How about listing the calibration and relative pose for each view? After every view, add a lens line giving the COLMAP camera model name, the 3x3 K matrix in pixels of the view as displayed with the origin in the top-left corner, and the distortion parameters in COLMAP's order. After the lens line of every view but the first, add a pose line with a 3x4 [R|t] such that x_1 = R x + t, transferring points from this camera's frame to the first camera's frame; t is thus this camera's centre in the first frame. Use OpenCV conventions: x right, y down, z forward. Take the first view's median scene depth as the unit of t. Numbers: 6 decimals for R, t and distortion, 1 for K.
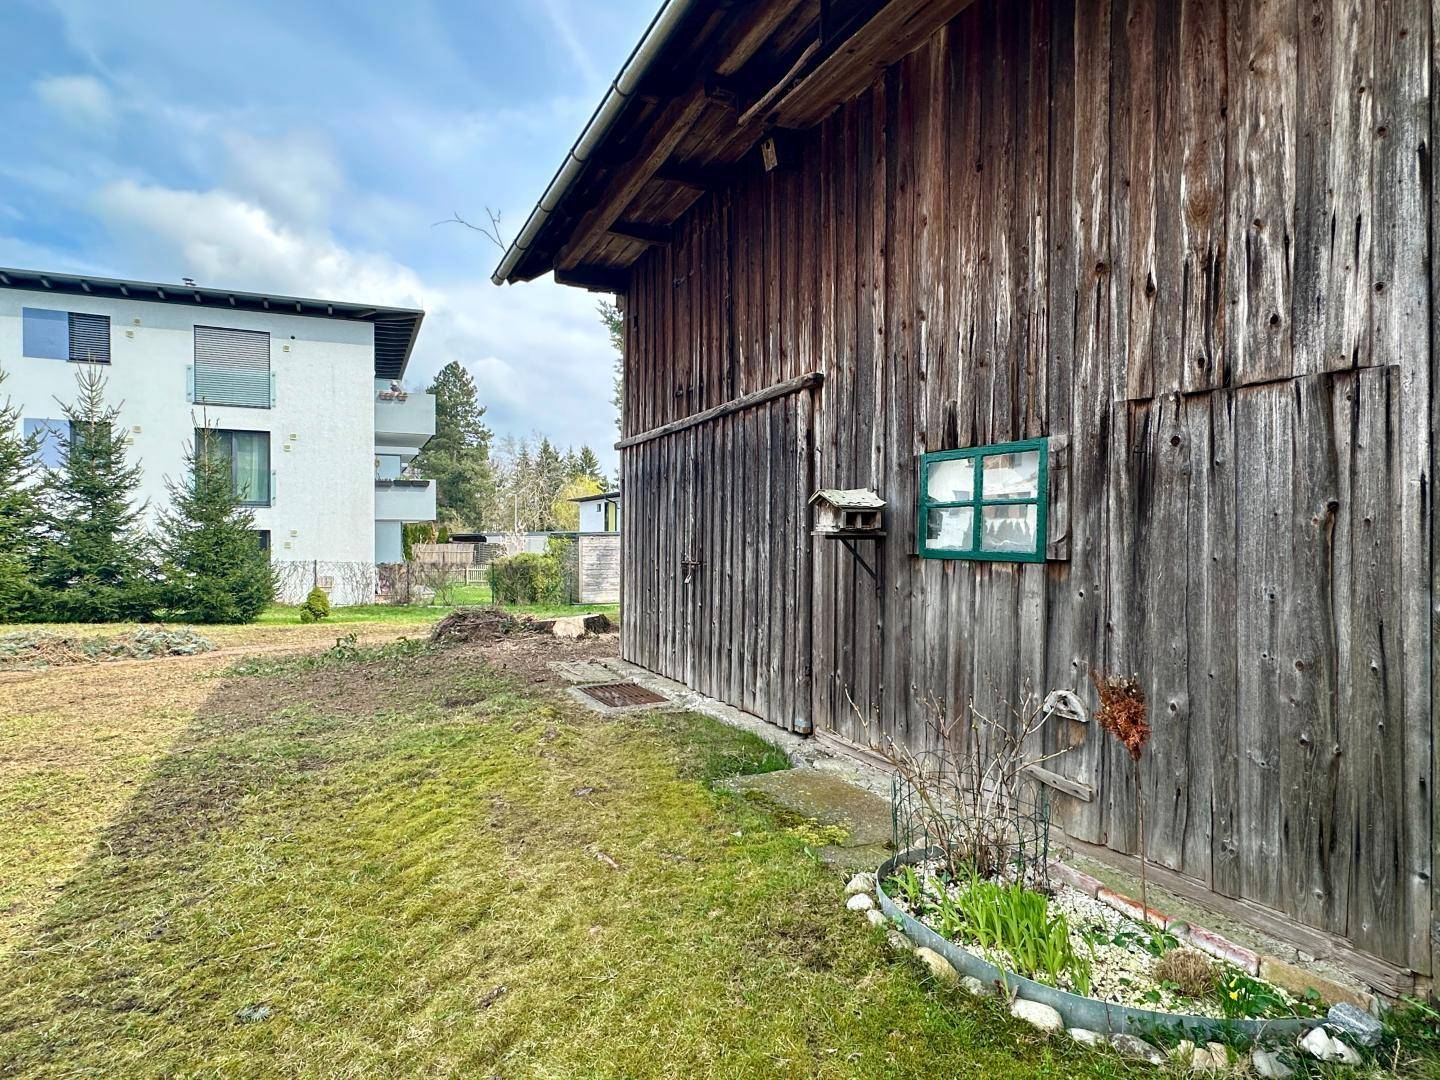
lens RADIAL K [[728.1, 0, 718.3], [0, 728.1, 531.7], [0, 0, 1]] dist [0.004904, 0.001596]
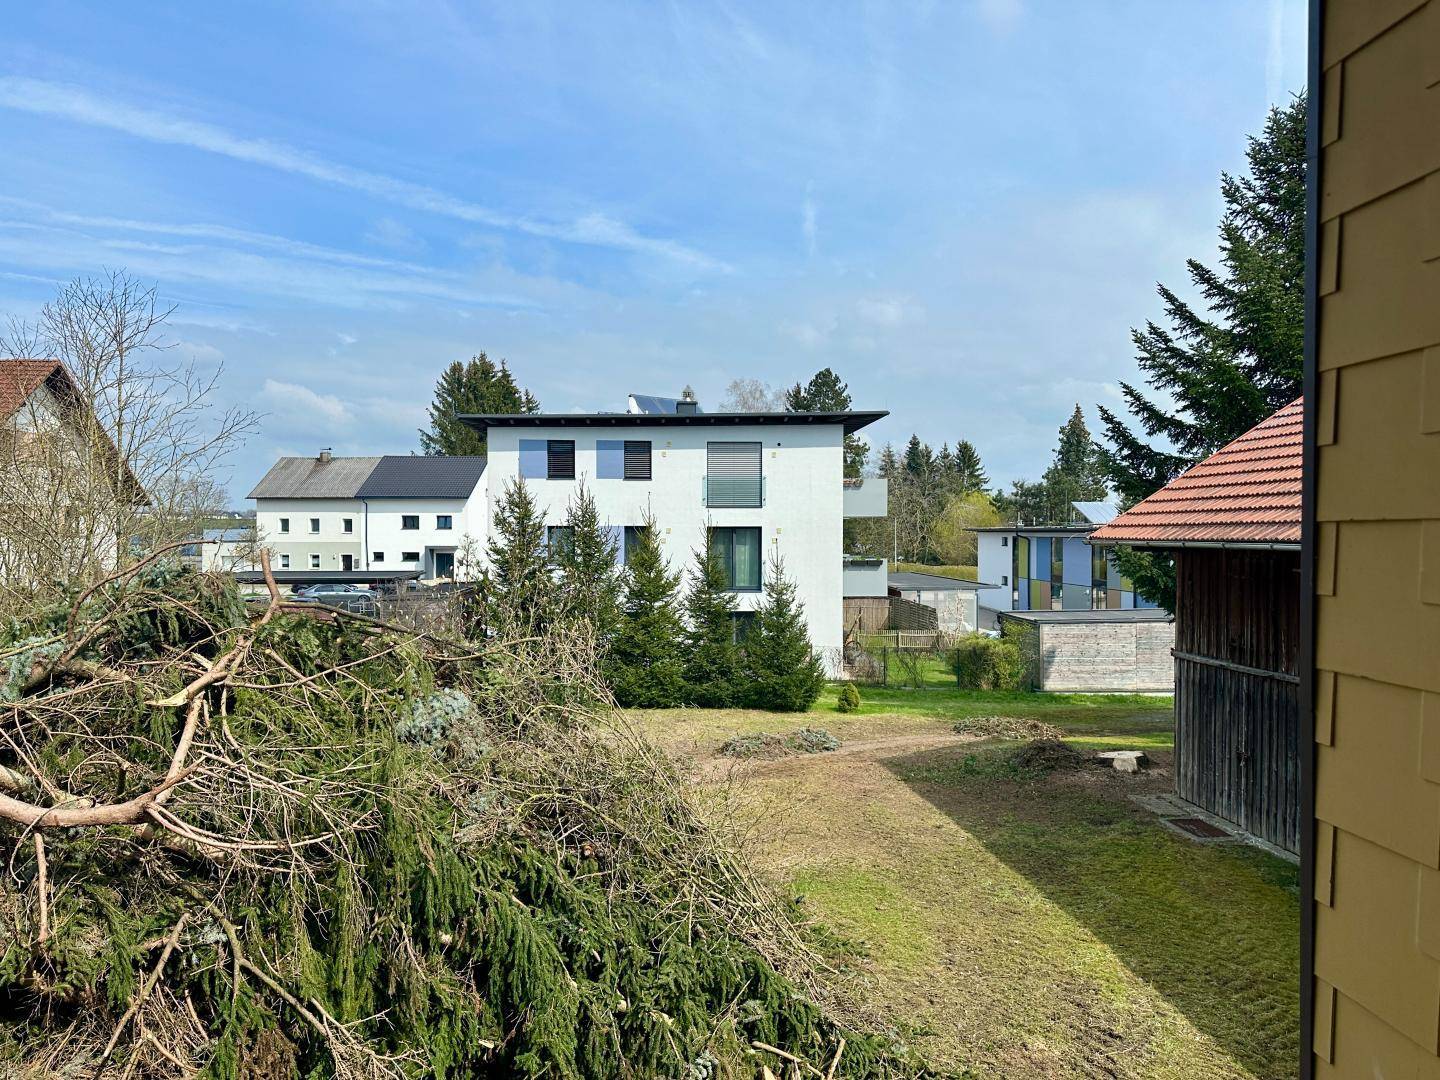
lens RADIAL K [[962.5, 0, 722.0], [0, 962.5, 529.5], [0, 0, 1]] dist [0.034560, -0.048430]
pose [[0.921544, -0.004109, -0.388253, -0.120388], [0.006390, 0.999969, 0.004584, -0.213078], [0.388222, -0.006705, 0.921542, -0.655558]]
